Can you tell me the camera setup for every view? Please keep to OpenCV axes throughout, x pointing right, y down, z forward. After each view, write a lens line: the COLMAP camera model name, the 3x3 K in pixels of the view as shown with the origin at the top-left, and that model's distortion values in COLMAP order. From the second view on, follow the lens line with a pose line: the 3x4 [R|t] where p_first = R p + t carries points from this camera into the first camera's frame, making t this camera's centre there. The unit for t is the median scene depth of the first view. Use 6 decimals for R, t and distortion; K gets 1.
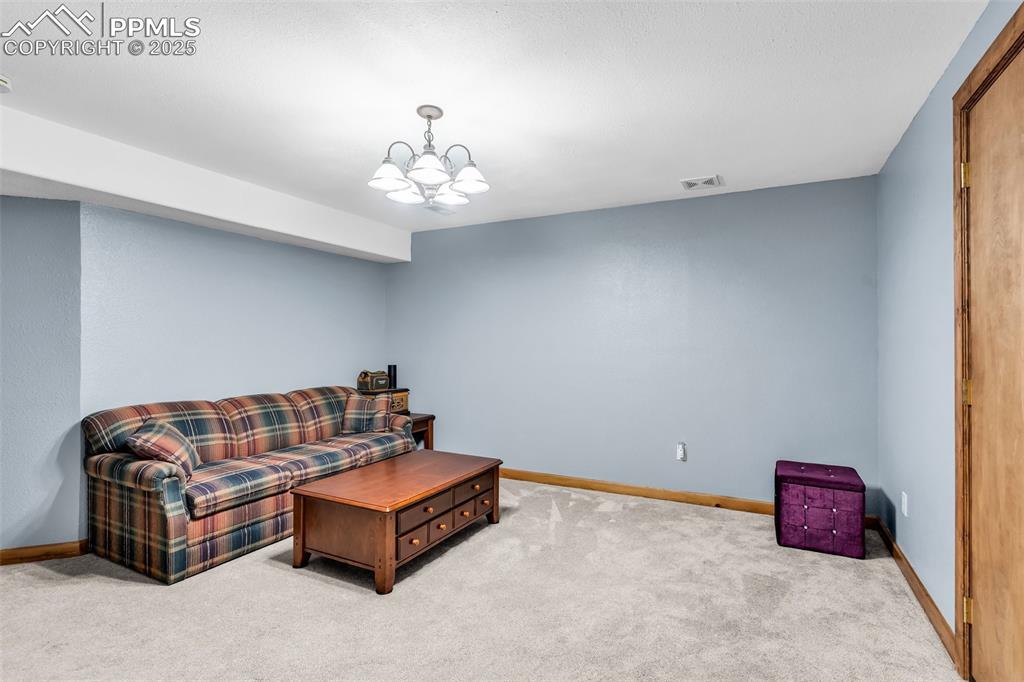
lens RADIAL K [[490.1, 0, 510.5], [0, 490.1, 343.6], [0, 0, 1]] dist [0.001983, 0.000292]
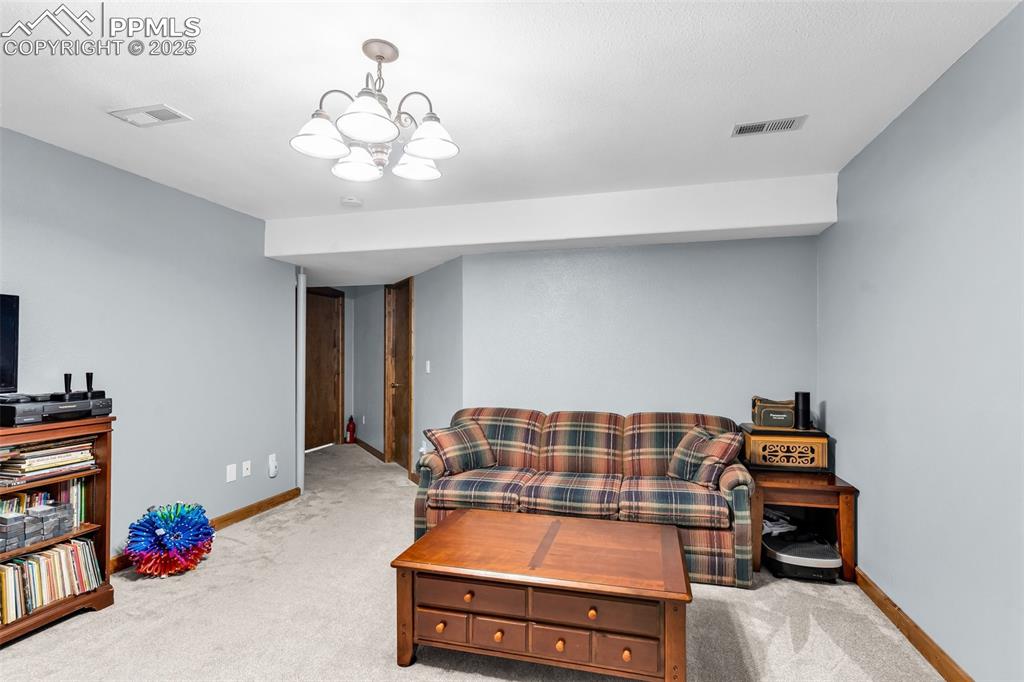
lens RADIAL K [[479.1, 0, 515.2], [0, 479.1, 365.8], [0, 0, 1]] dist [0.013340, 0.000195]
pose [[0.223371, 0.023895, -0.974441, 0.378006], [0.006614, 0.999639, 0.026029, -0.012501], [0.974711, -0.012259, 0.223132, 0.656918]]
